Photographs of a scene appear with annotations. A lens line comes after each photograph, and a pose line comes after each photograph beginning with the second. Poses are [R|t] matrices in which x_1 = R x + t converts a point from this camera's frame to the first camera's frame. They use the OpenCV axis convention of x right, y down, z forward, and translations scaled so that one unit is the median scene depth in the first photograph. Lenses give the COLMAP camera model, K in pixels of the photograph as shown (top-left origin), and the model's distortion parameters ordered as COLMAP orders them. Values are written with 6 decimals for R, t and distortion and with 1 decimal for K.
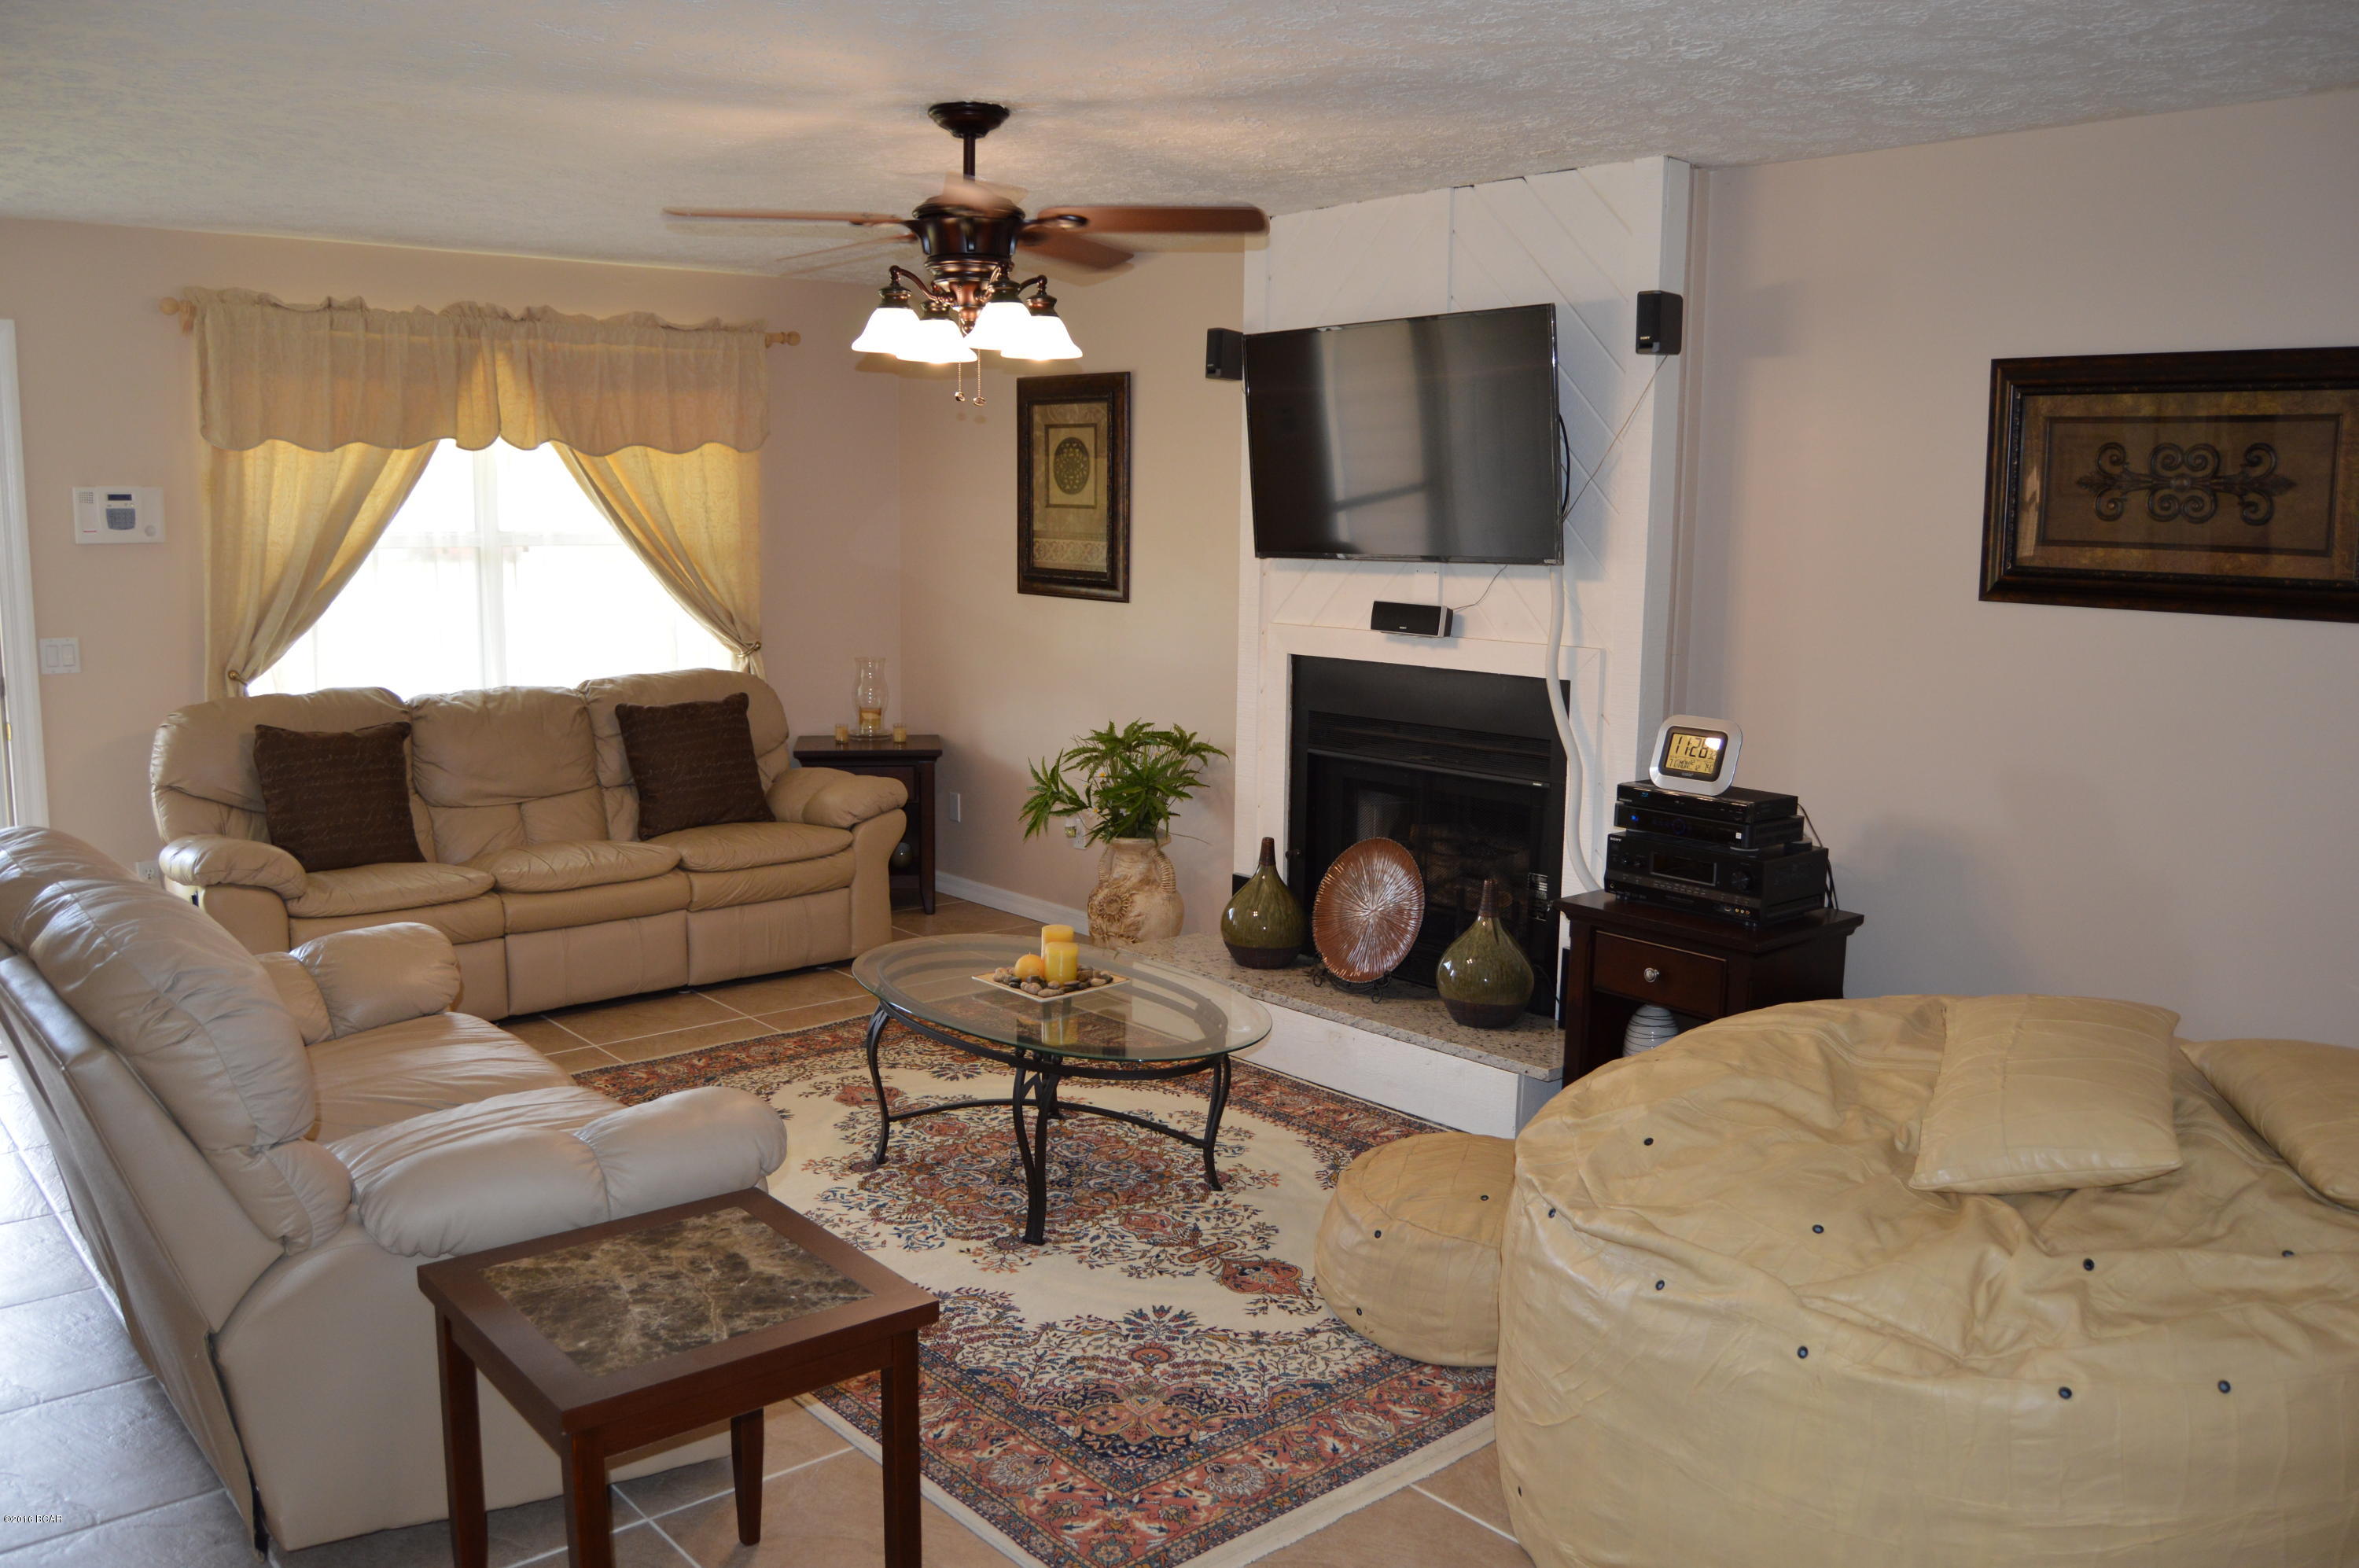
lens RADIAL K [[1859.7, 0, 1180.5], [0, 1859.7, 781.1], [0, 0, 1]] dist [-0.097999, 0.037327]
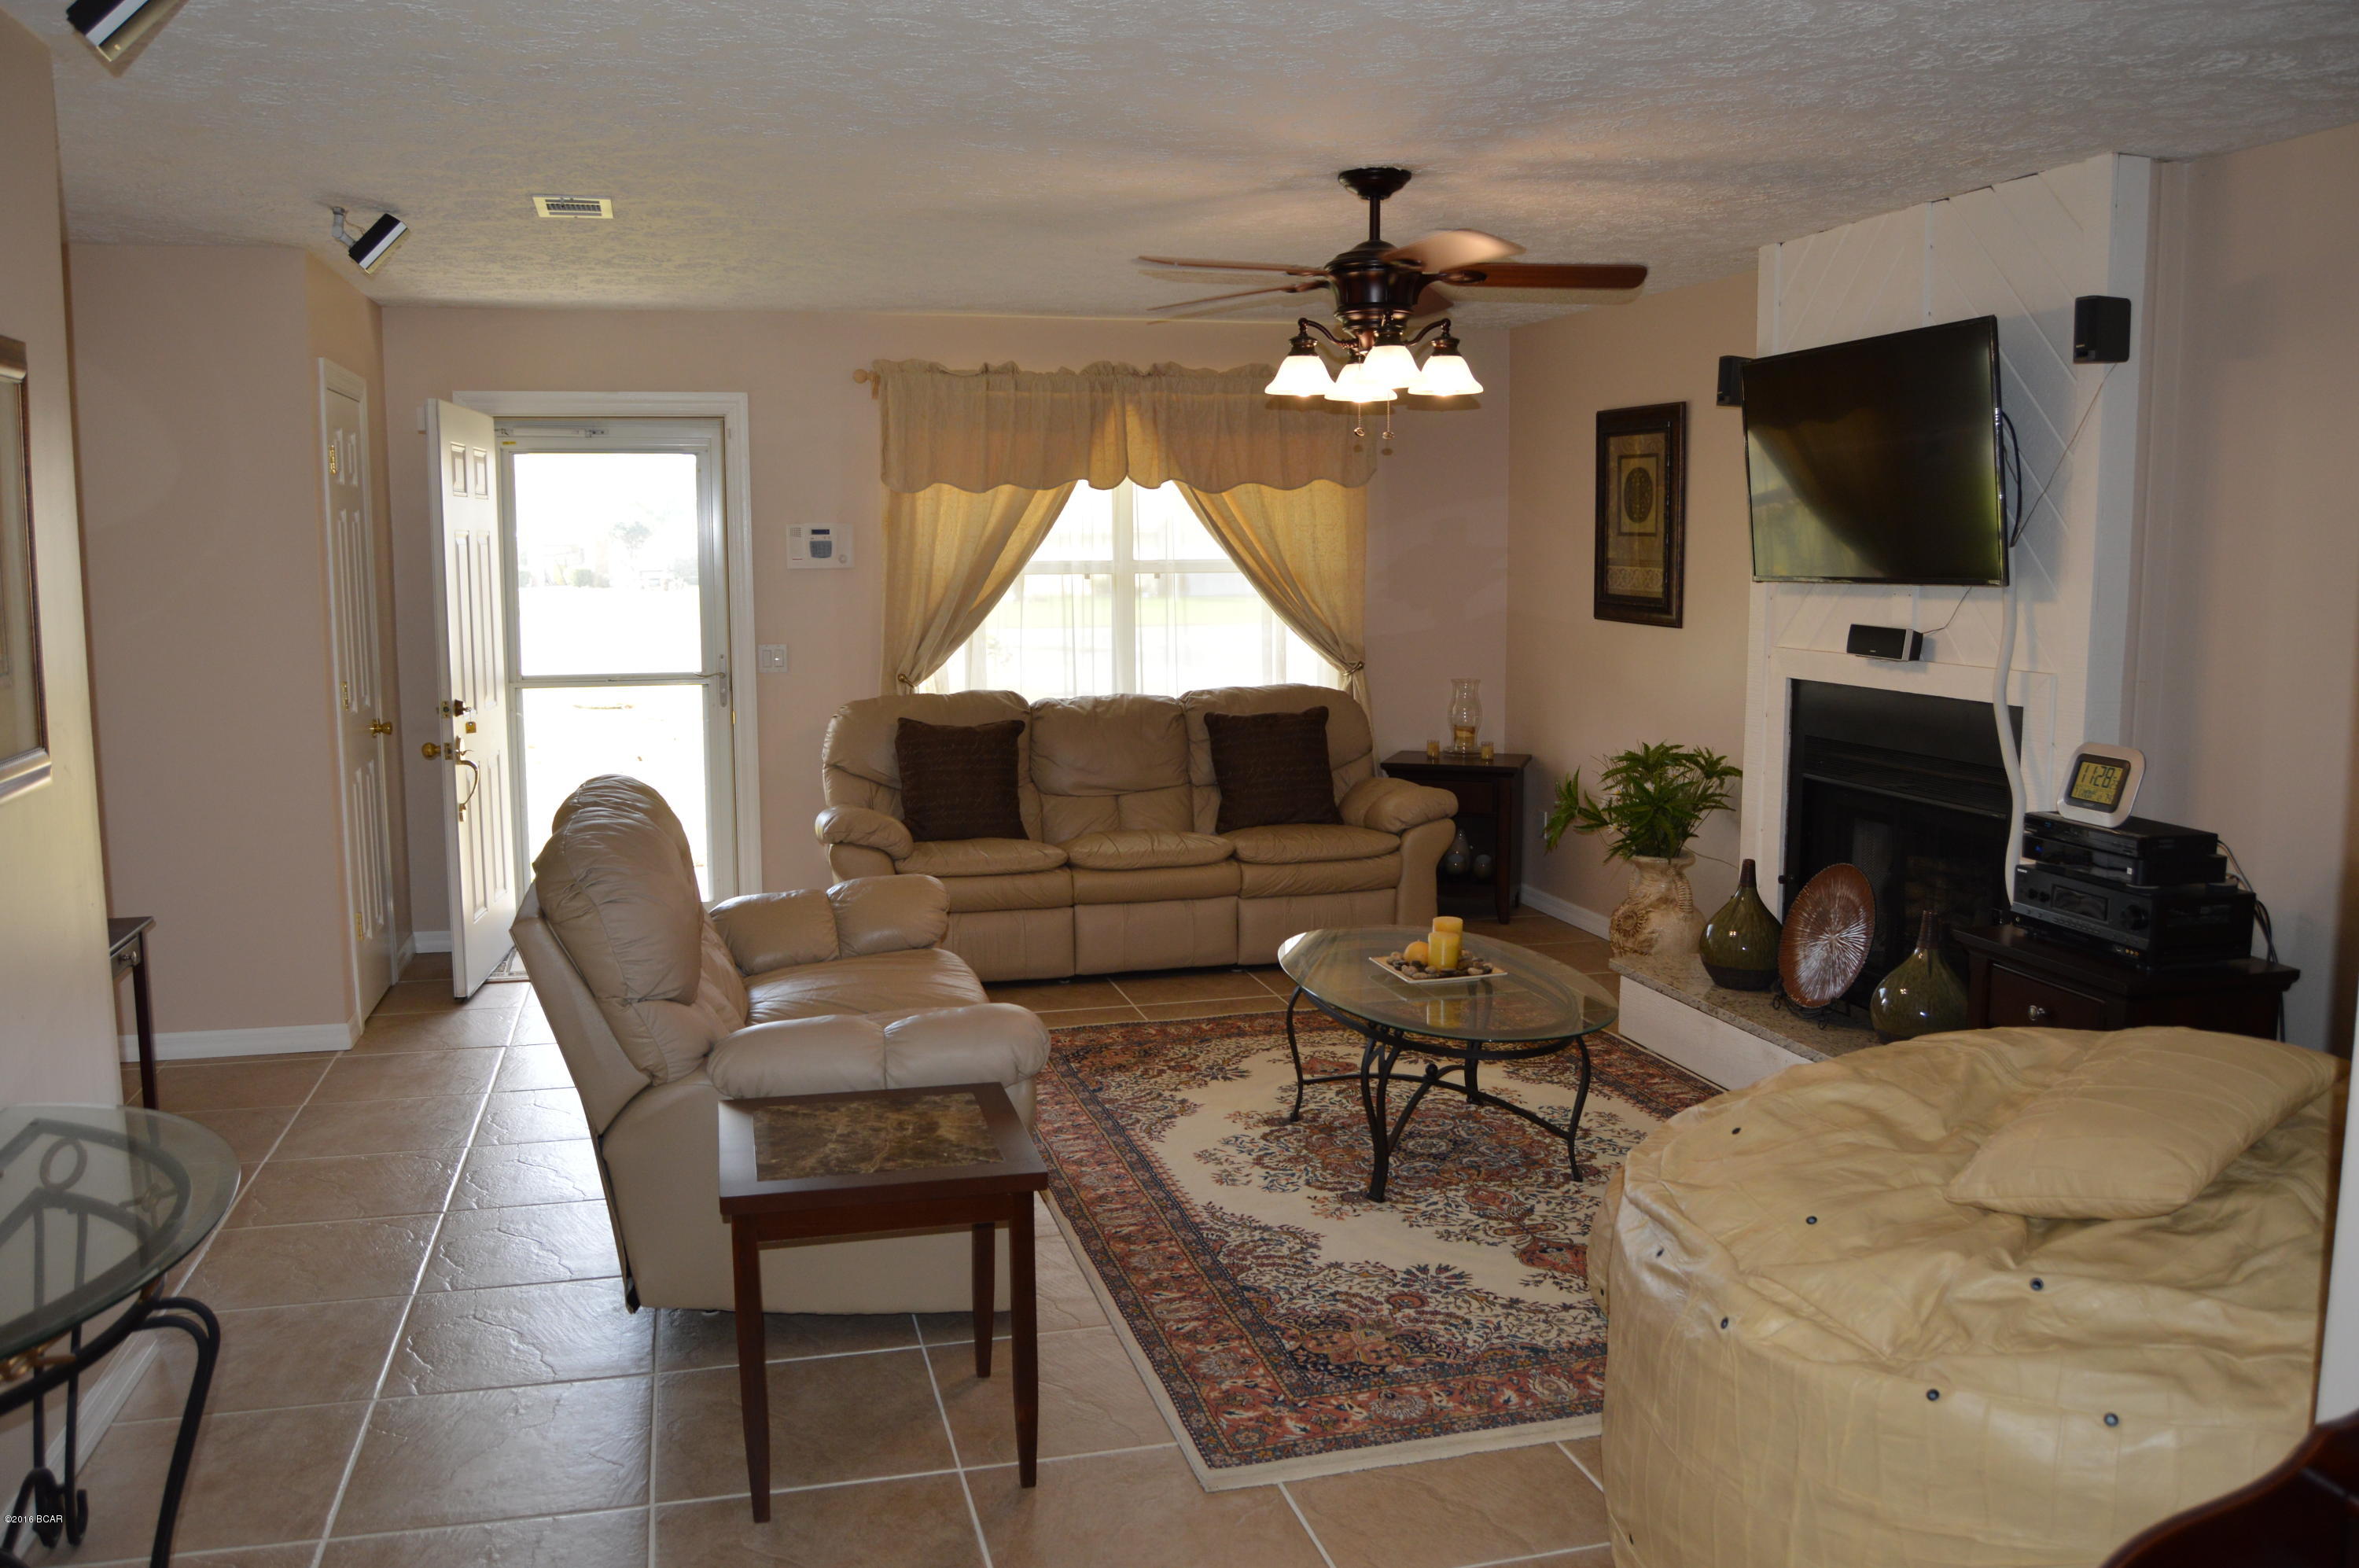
lens RADIAL K [[1859.7, 0, 1178.6], [0, 1859.7, 774.5], [0, 0, 1]] dist [-0.097999, 0.037327]
pose [[0.897796, 0.040485, -0.438546, 0.222588], [-0.051096, 0.998617, -0.012417, 0.013996], [0.437437, 0.033556, 0.898623, -0.033689]]
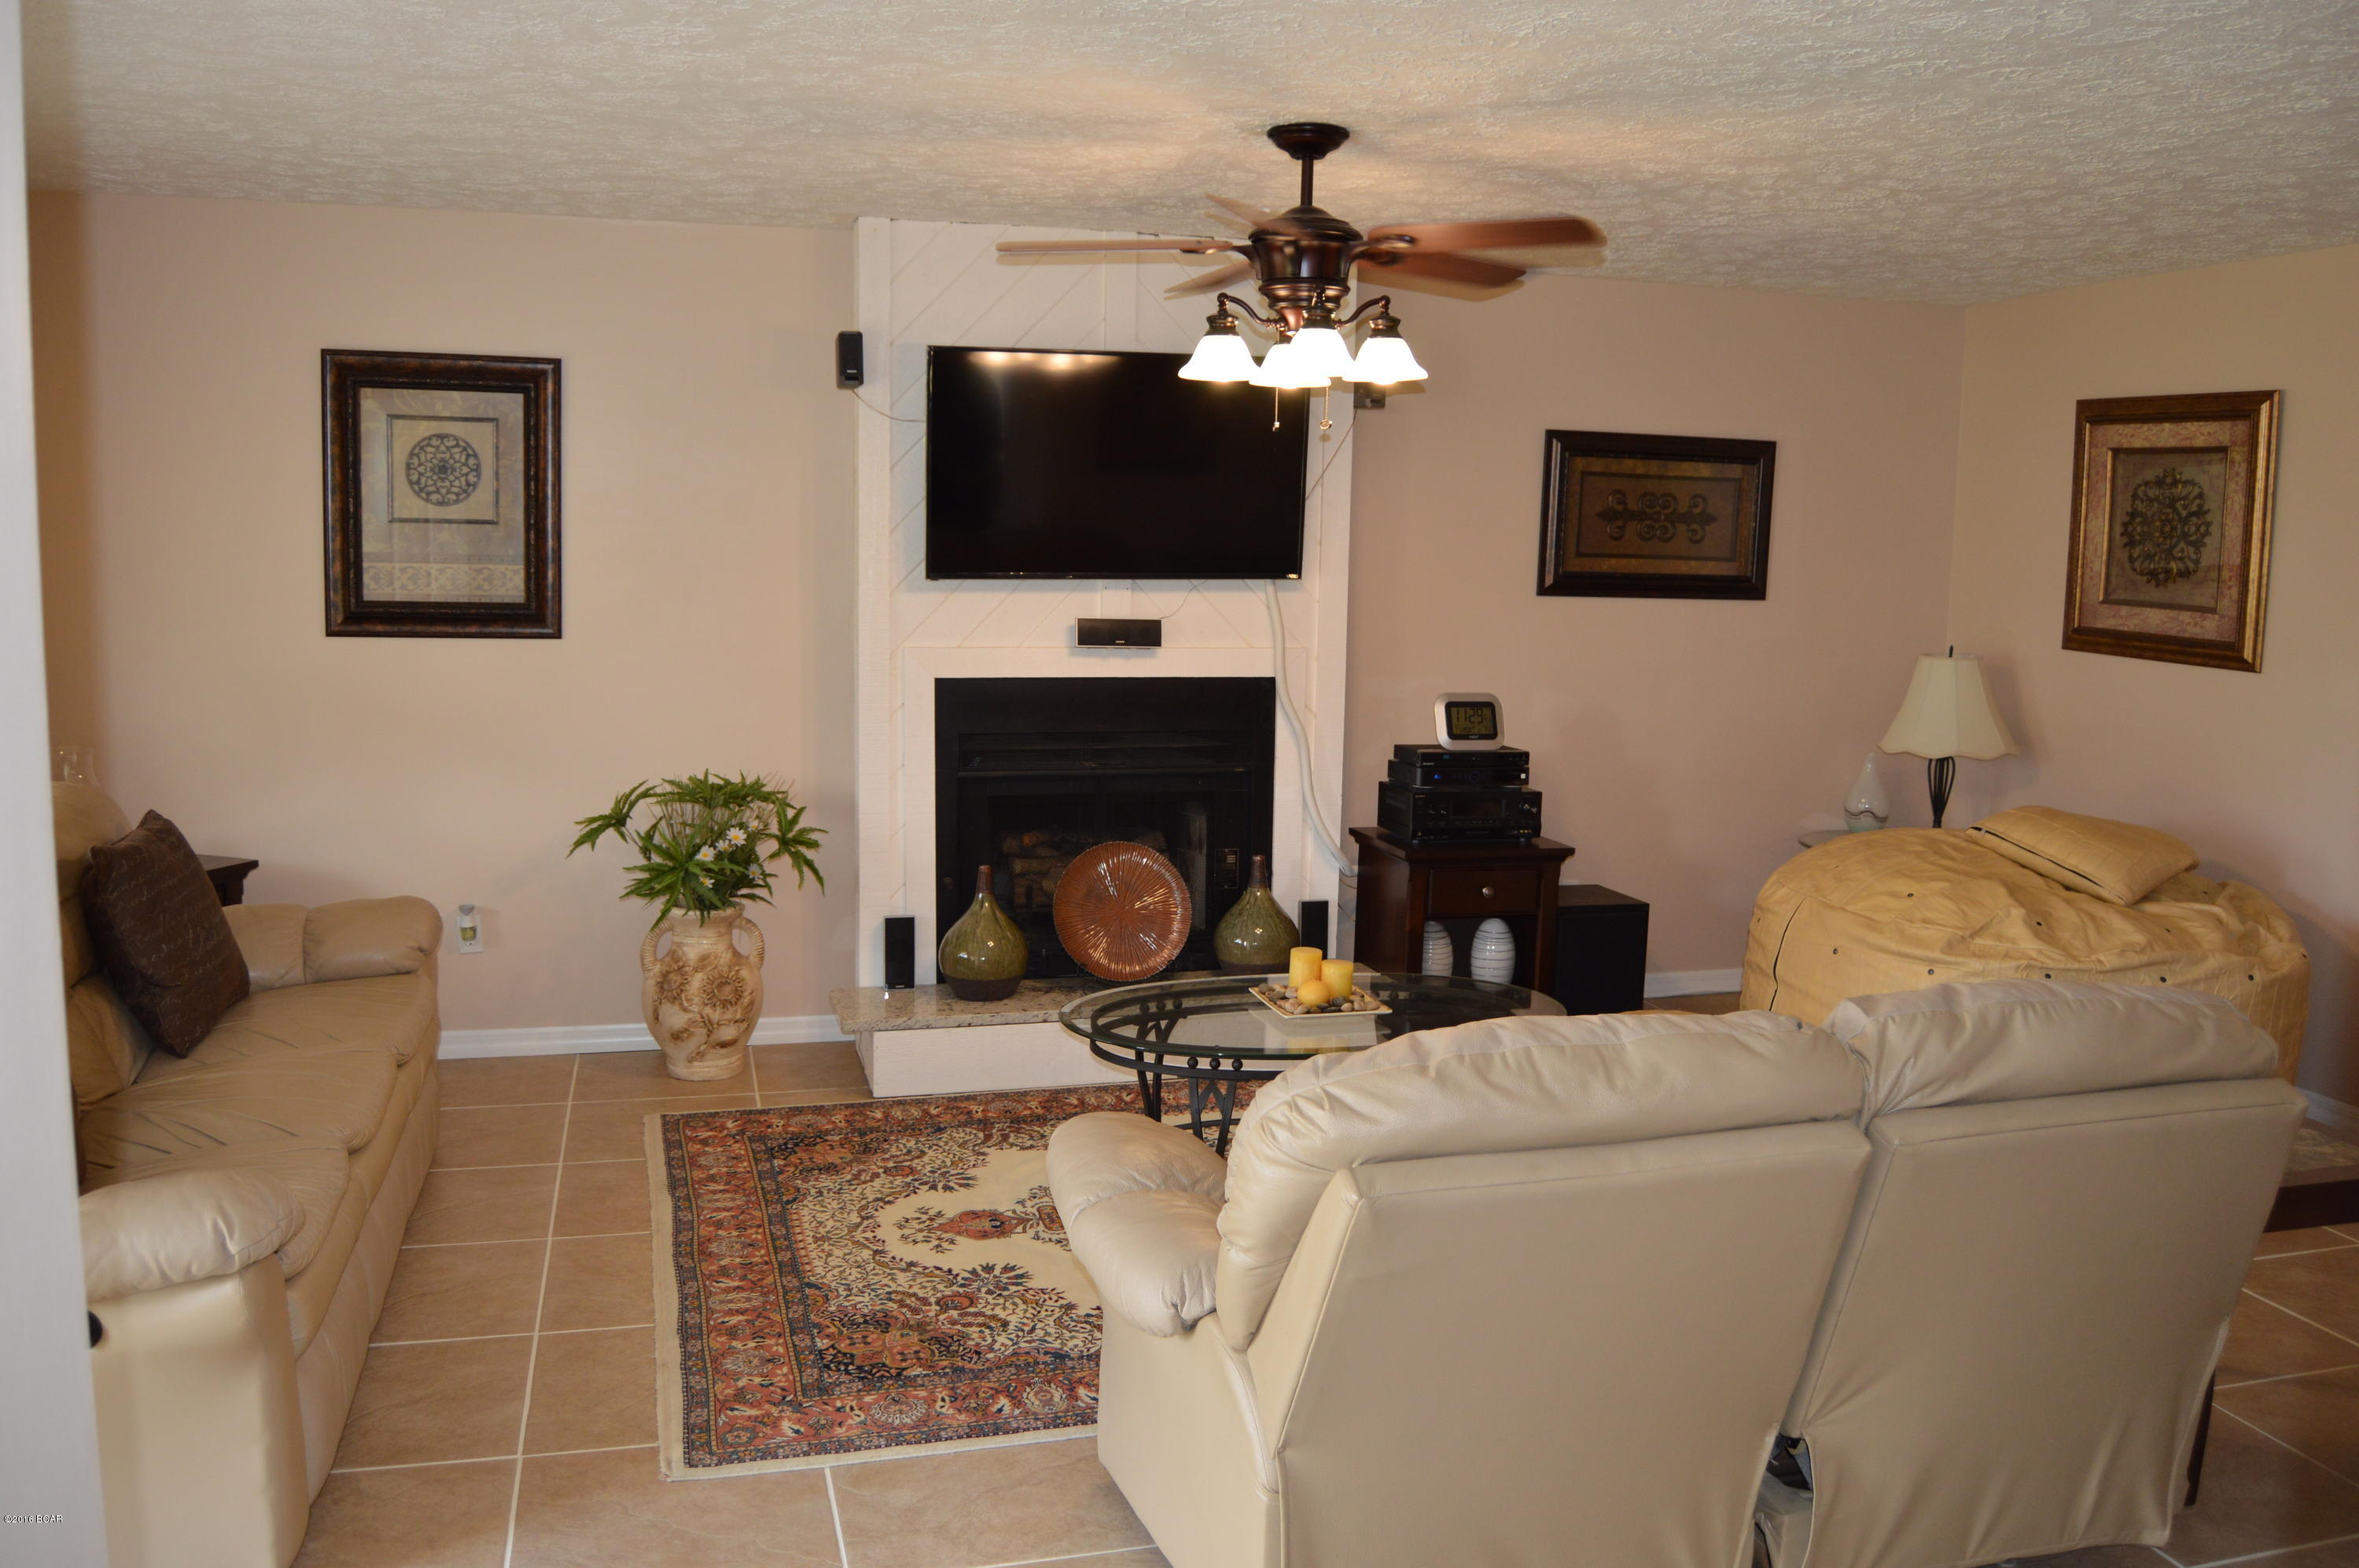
lens RADIAL K [[1859.7, 0, 1190.1], [0, 1859.7, 782.3], [0, 0, 1]] dist [-0.097999, 0.037327]
pose [[0.422201, -0.125417, 0.897784, -0.845570], [0.116225, 0.989698, 0.083600, -0.089125], [-0.899020, 0.069049, 0.432429, 0.519335]]
